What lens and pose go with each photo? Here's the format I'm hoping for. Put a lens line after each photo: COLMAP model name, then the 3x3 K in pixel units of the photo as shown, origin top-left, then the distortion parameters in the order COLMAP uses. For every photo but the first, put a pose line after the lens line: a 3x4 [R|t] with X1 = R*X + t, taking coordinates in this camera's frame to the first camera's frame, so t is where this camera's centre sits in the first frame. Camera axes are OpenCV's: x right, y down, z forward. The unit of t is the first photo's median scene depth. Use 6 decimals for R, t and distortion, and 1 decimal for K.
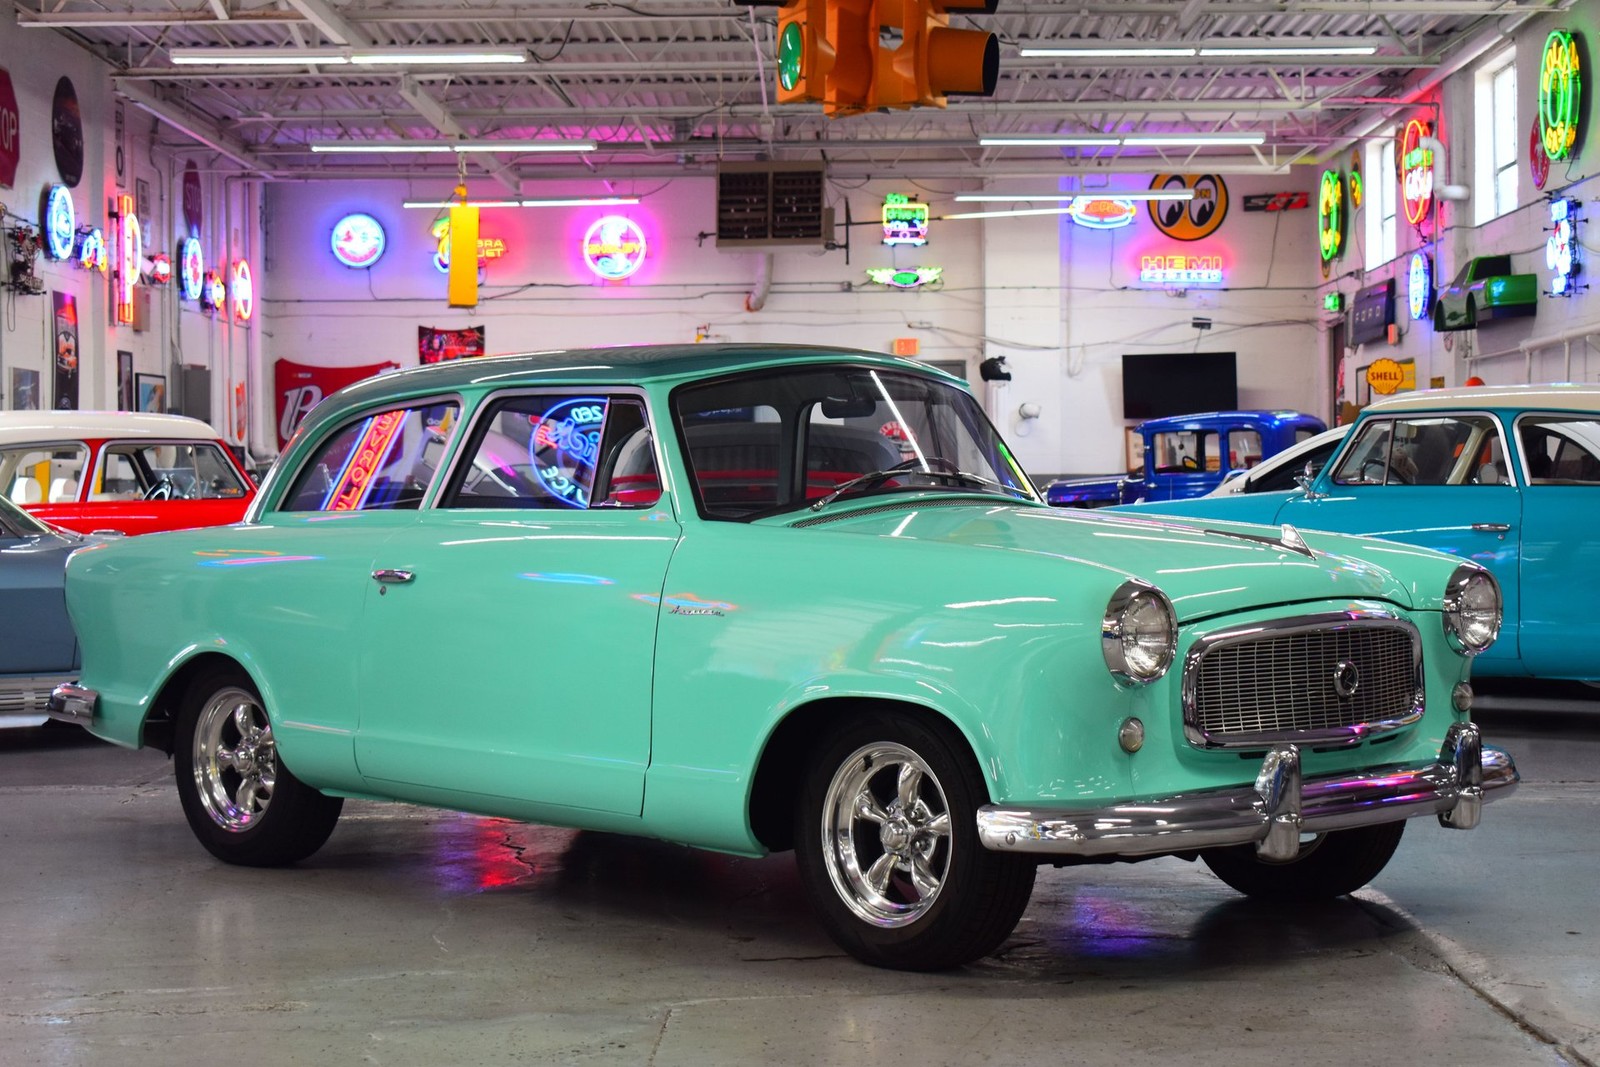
lens RADIAL K [[2861.5, 0, 800.0], [0, 2861.5, 533.5], [0, 0, 1]] dist [-0.010796, 0.003721]
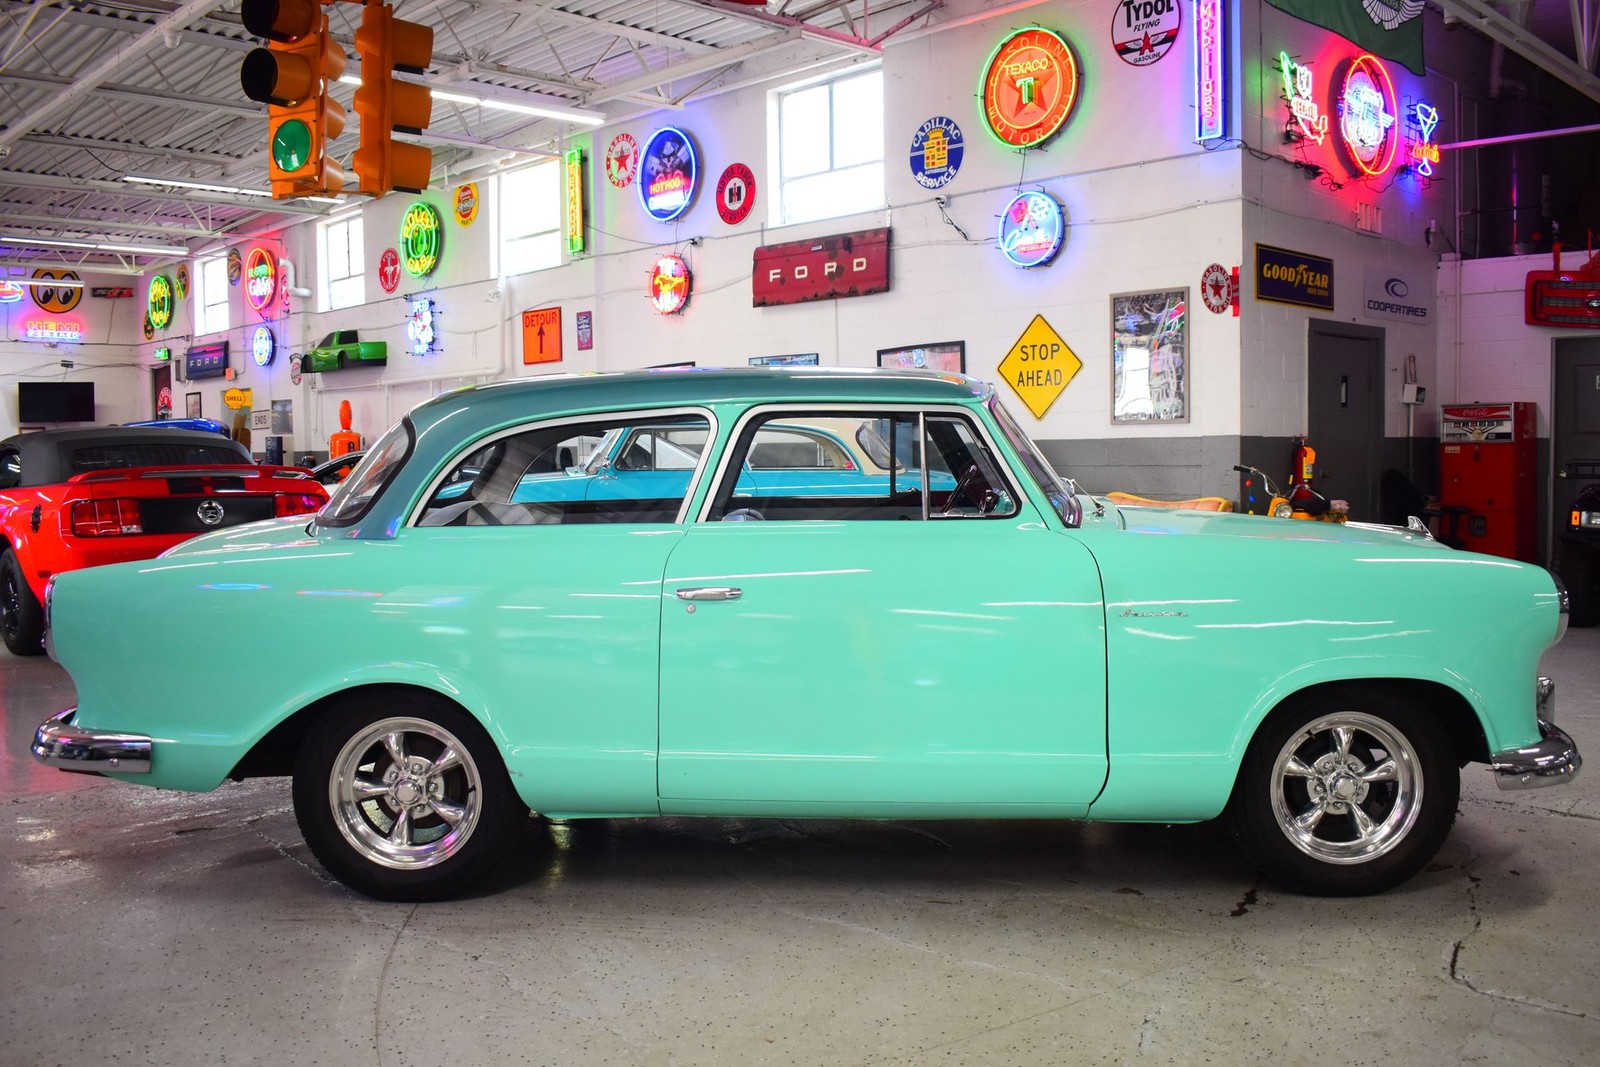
lens RADIAL K [[1396.5, 0, 800.0], [0, 1396.5, 533.5], [0, 0, 1]] dist [-0.084881, 0.003001]
pose [[0.716255, -0.043505, 0.696481, -0.119995], [0.015574, 0.998803, 0.046372, -0.007266], [-0.697665, -0.022367, 0.716075, 0.170192]]
